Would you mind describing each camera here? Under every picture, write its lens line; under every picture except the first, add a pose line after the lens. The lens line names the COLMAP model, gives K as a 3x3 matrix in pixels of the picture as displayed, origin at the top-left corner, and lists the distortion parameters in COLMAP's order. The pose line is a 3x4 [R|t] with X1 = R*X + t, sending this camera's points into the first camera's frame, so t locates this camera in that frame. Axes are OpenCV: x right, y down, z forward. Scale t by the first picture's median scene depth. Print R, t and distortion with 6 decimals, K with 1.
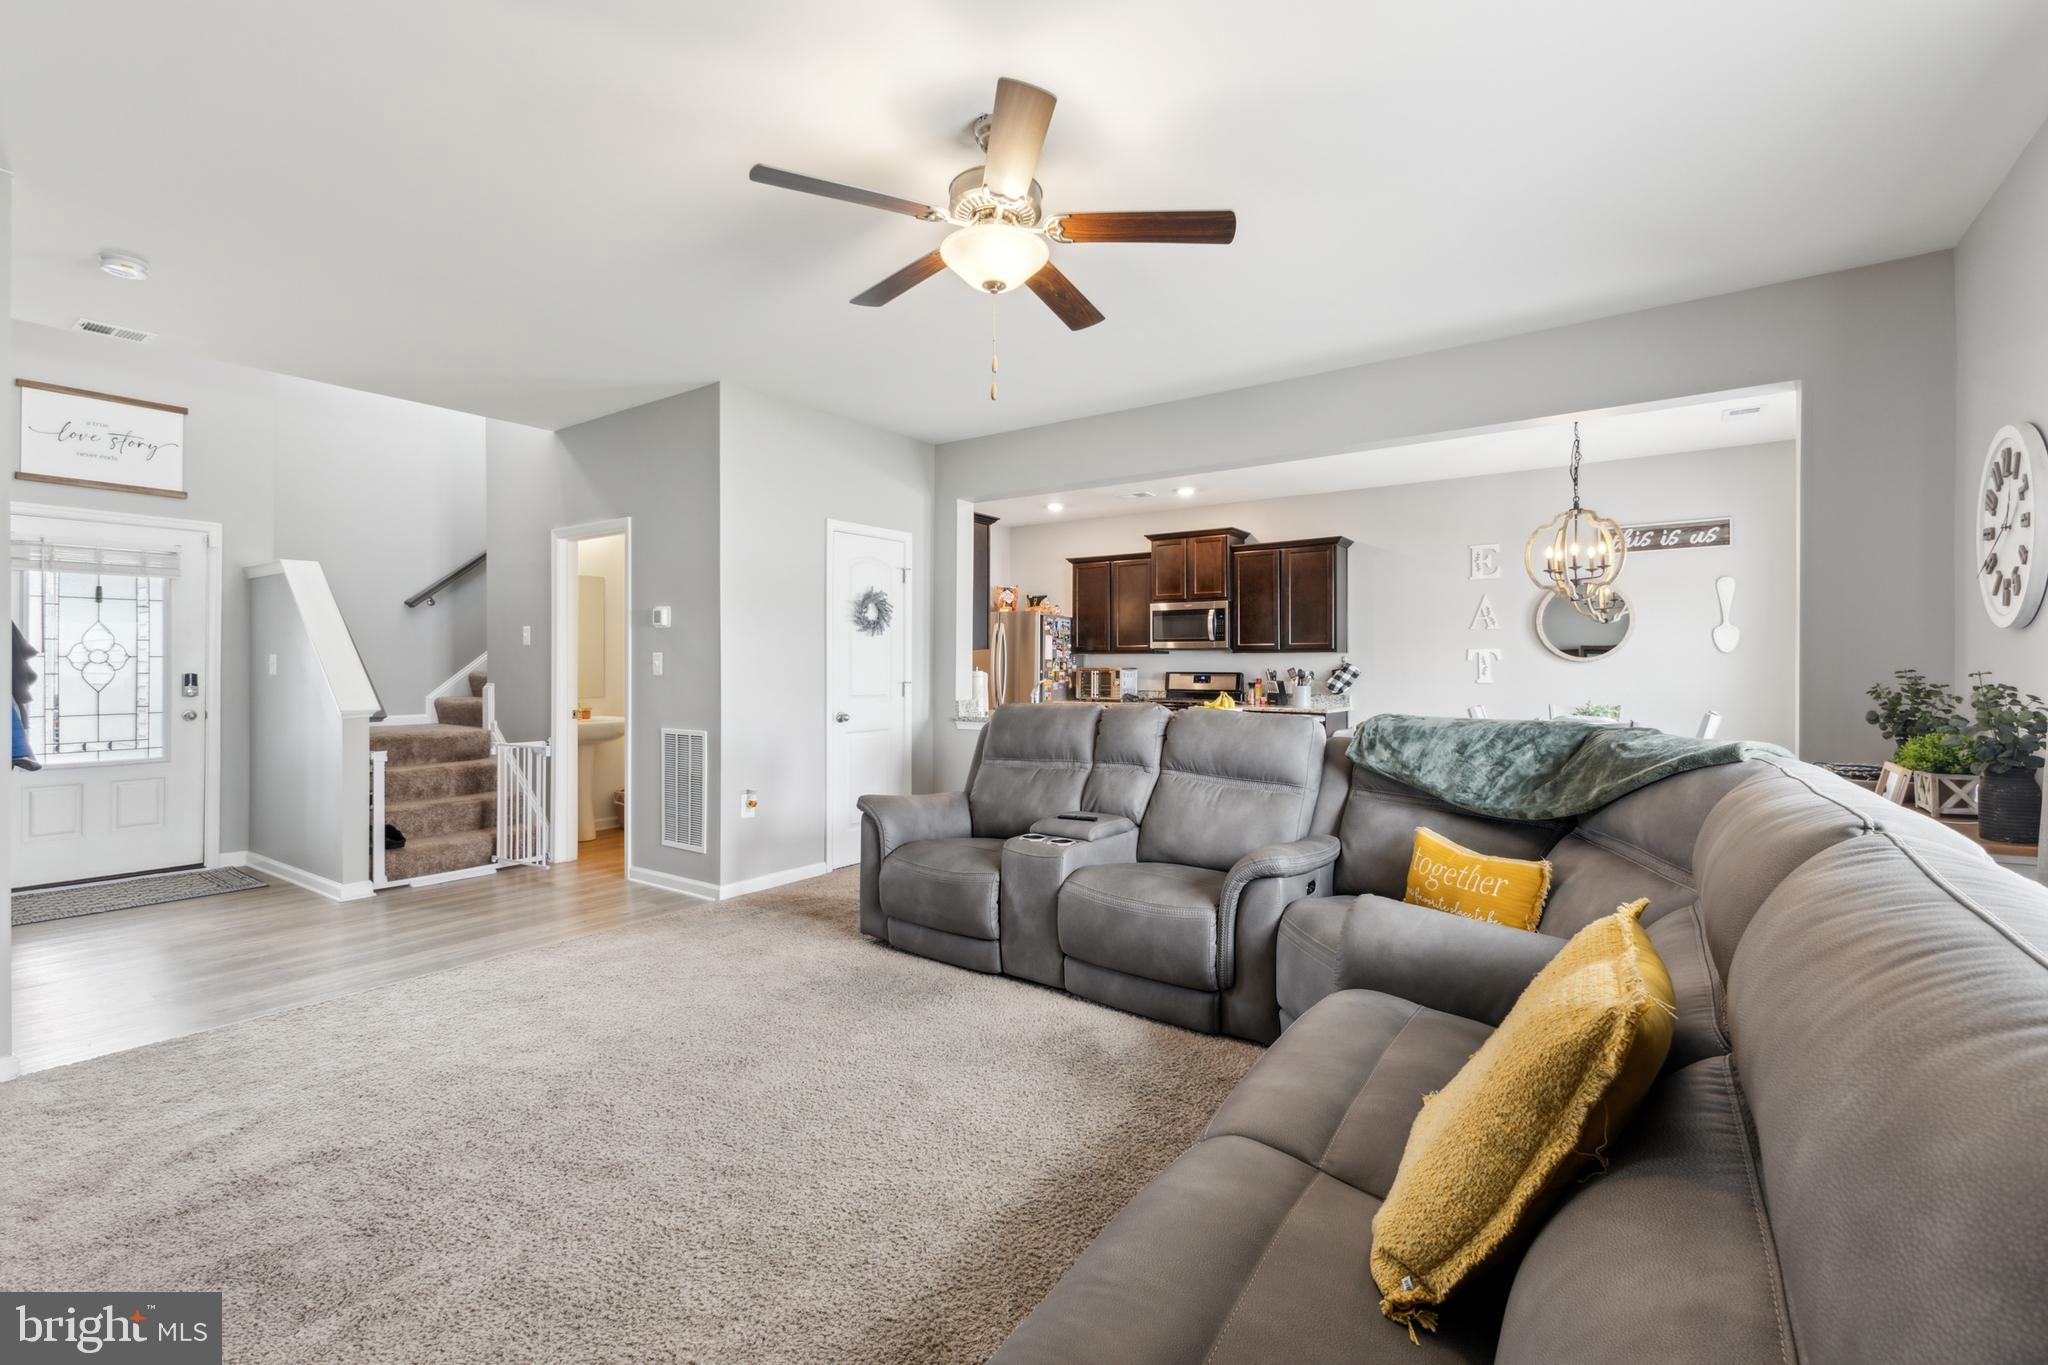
lens RADIAL K [[911.7, 0, 1024.4], [0, 911.7, 657.0], [0, 0, 1]] dist [0.018032, 0.000290]
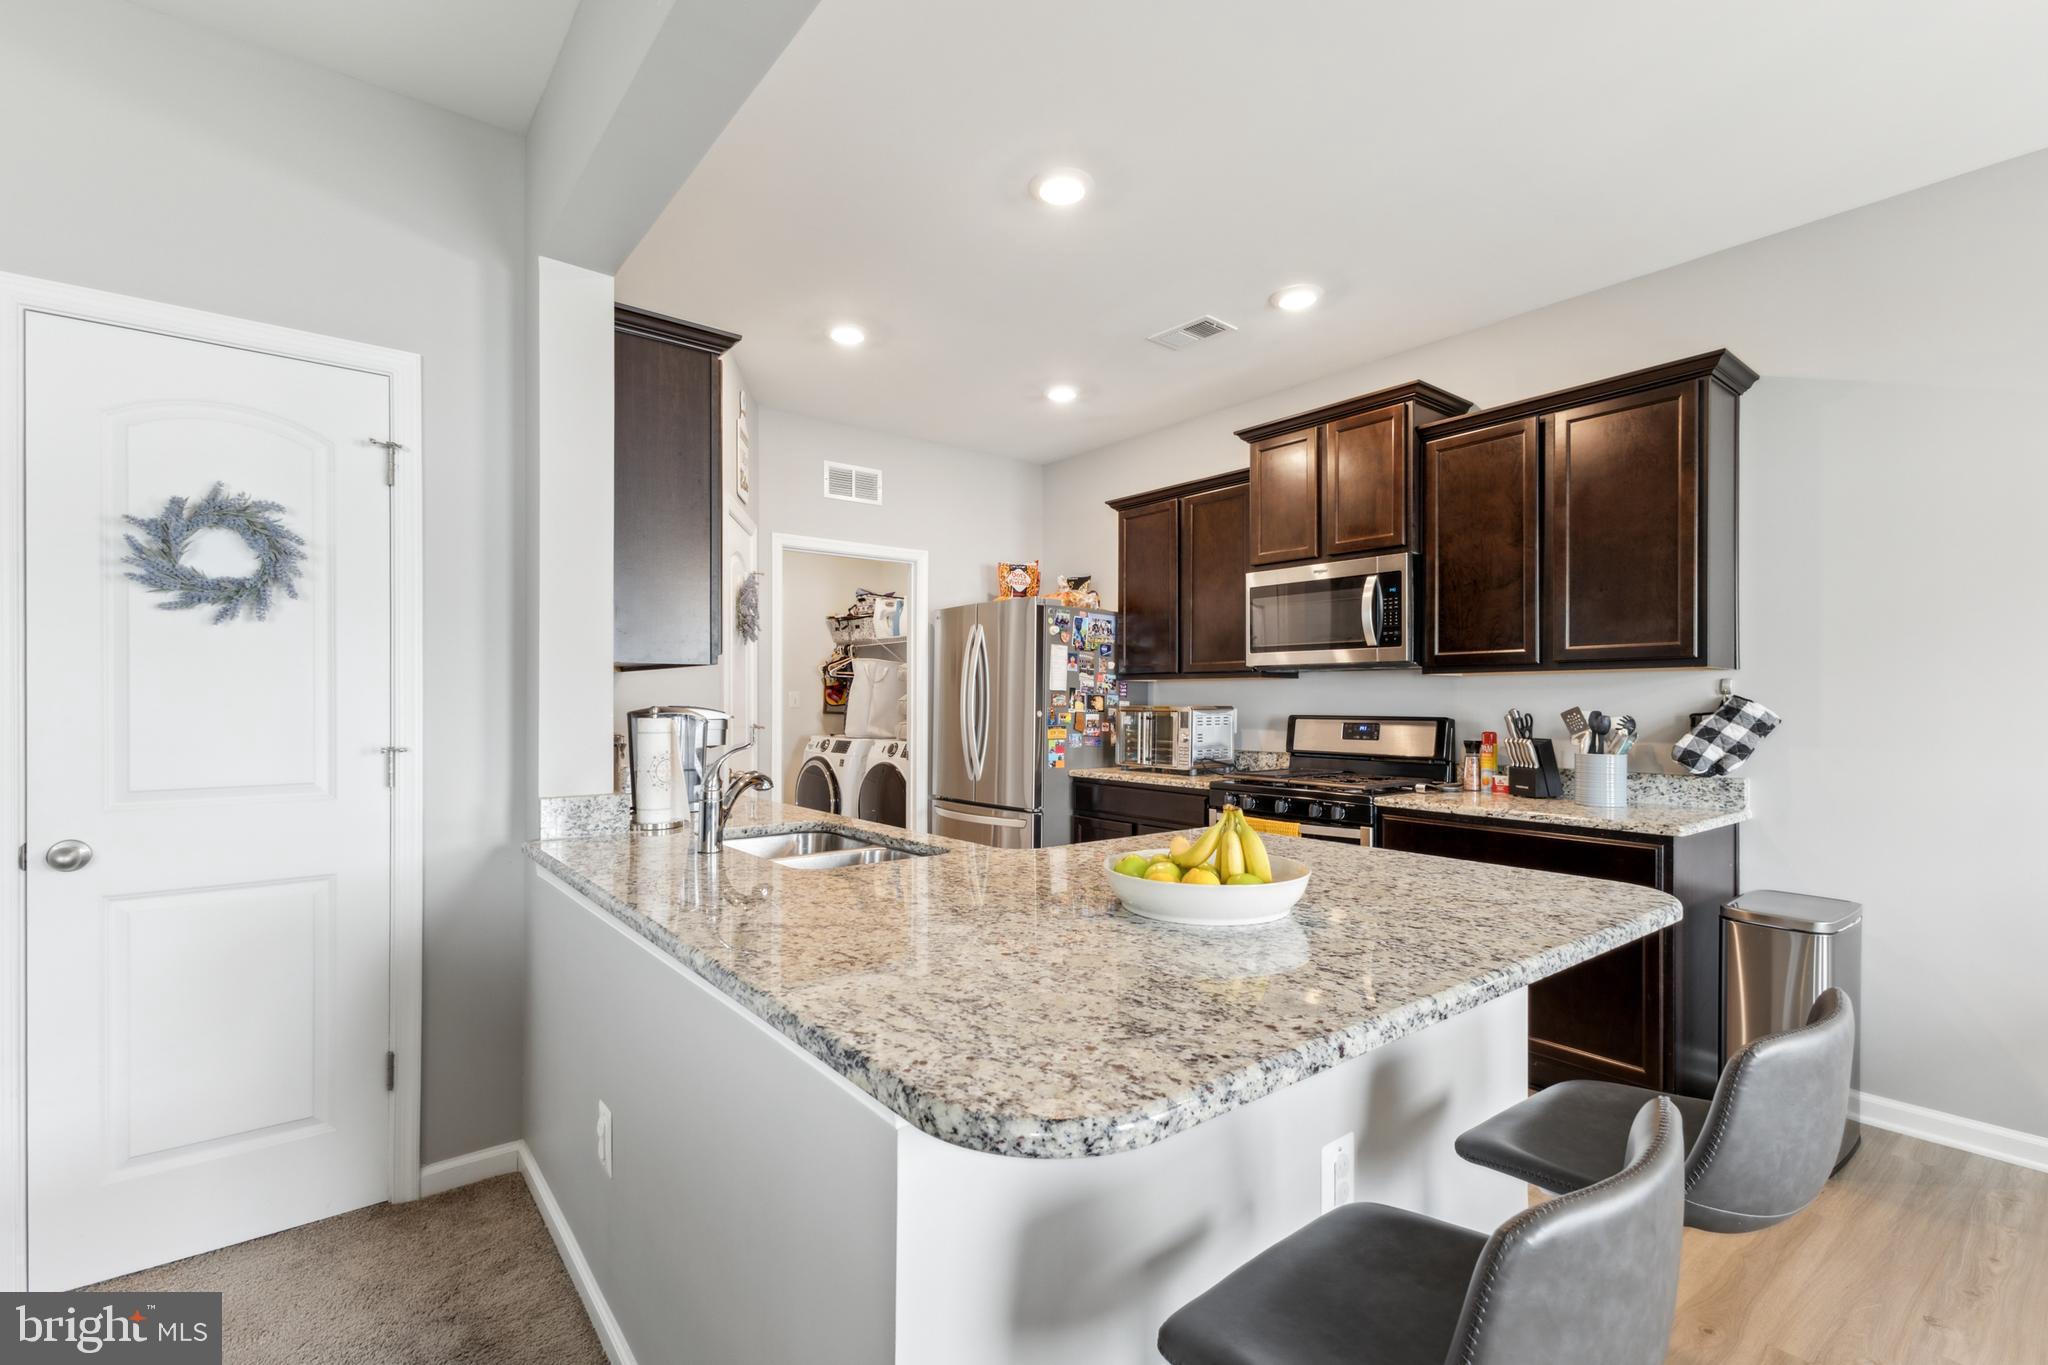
lens RADIAL K [[914.7, 0, 1029.8], [0, 914.7, 699.2], [0, 0, 1]] dist [0.012589, -0.000464]
pose [[0.962190, -0.001275, -0.272376, 0.168300], [0.003583, 0.999962, 0.007977, 0.003778], [0.272355, -0.008651, 0.962158, 0.531225]]
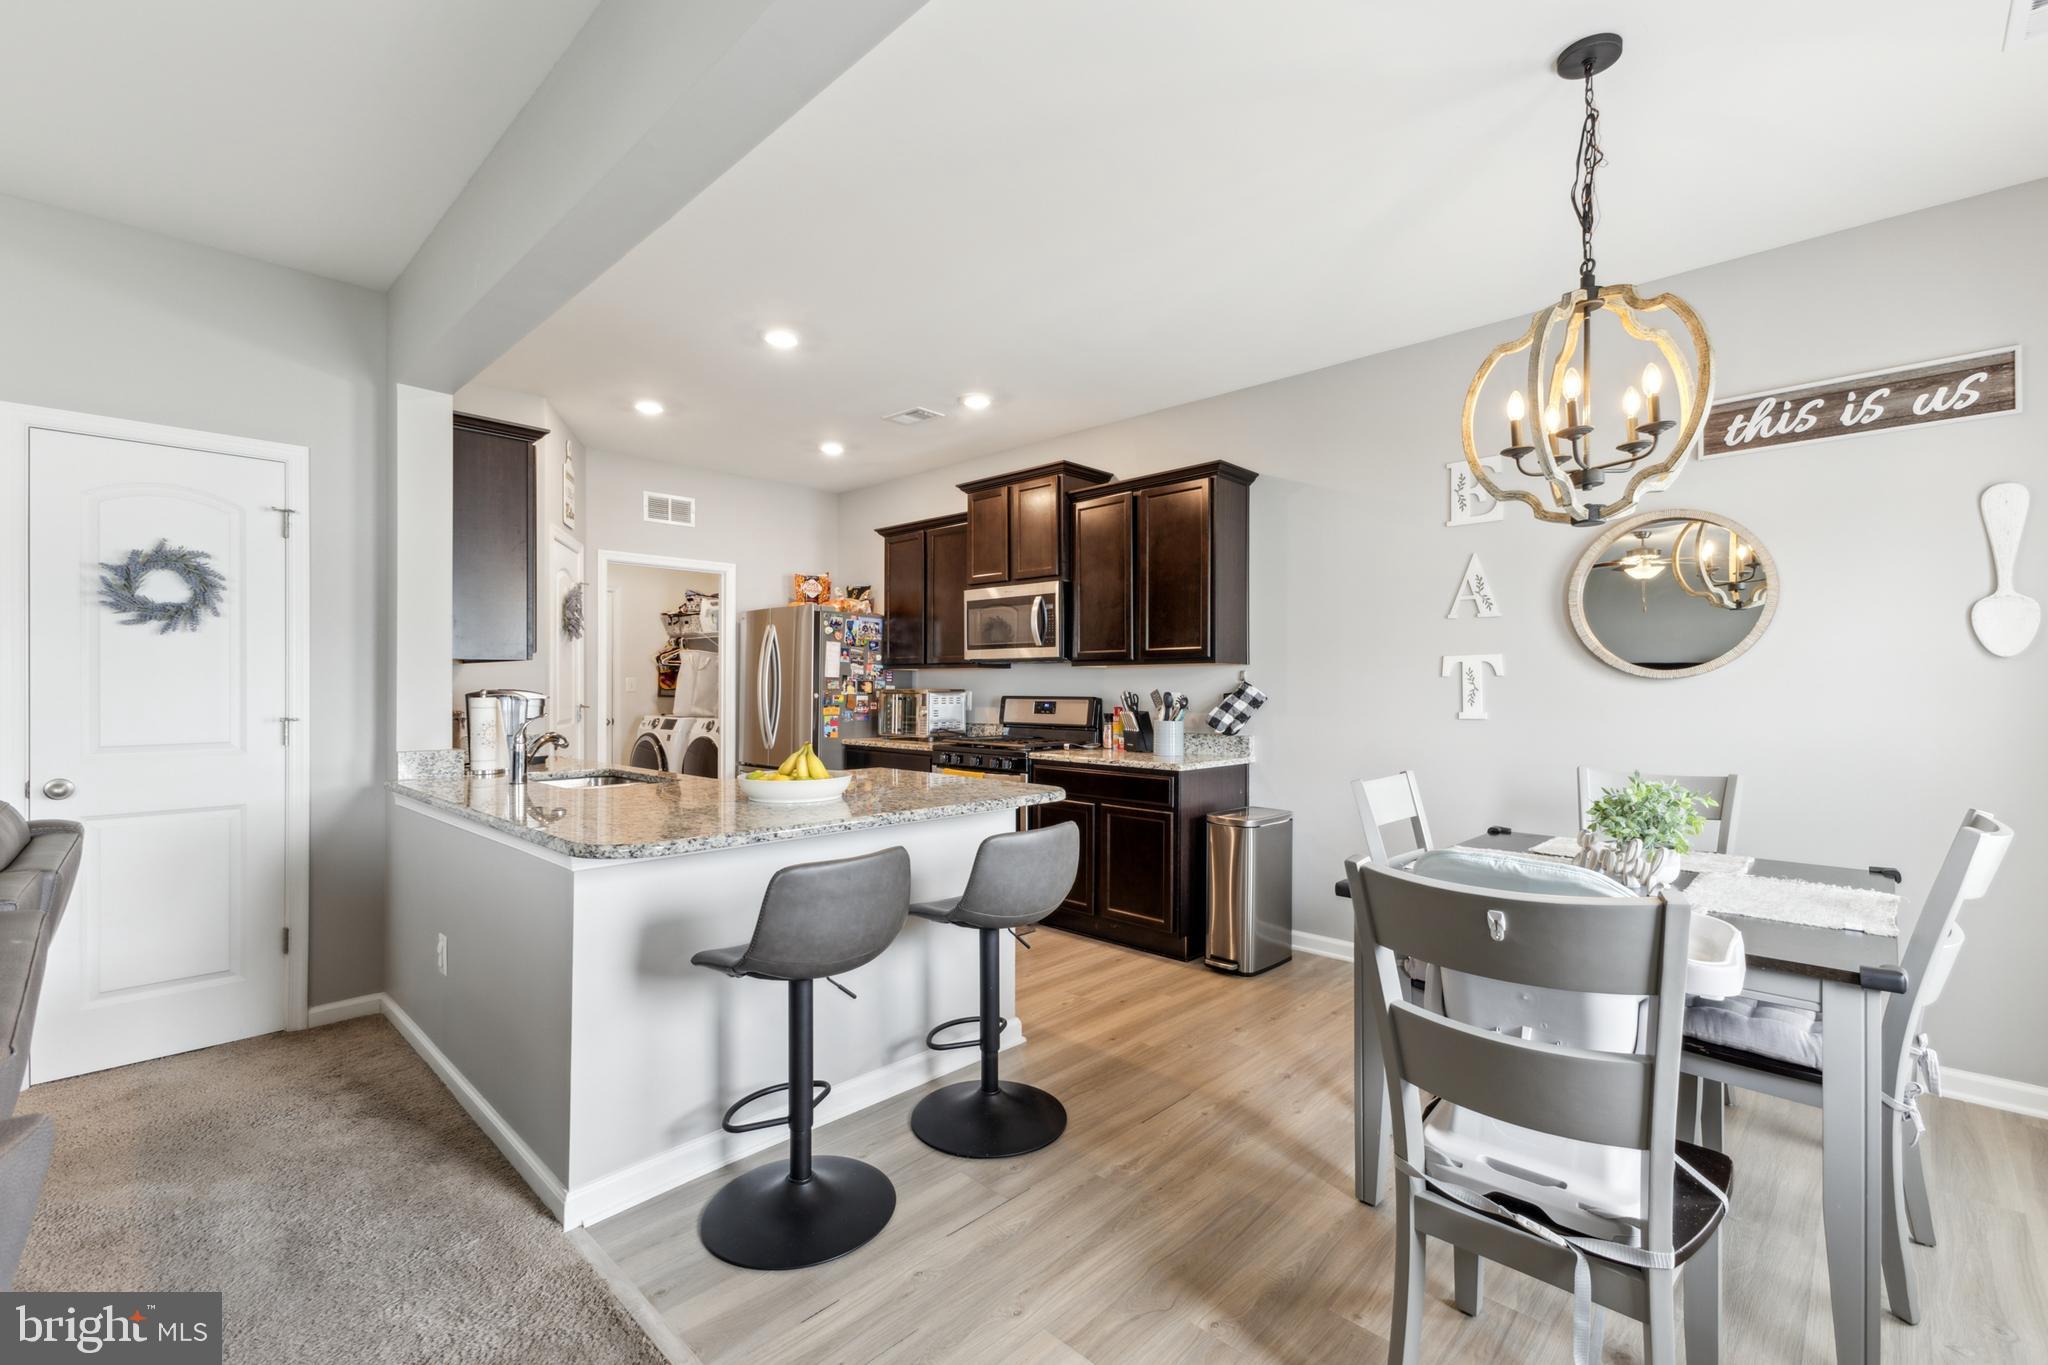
lens RADIAL K [[891.4, 0, 1024.0], [0, 891.4, 682.5], [0, 0, 1]] dist [0.018282, -0.004953]
pose [[0.988874, -0.001962, -0.148742, 0.288801], [0.003014, 0.999972, 0.006848, 0.002570], [0.148724, -0.007221, 0.988852, 0.400387]]
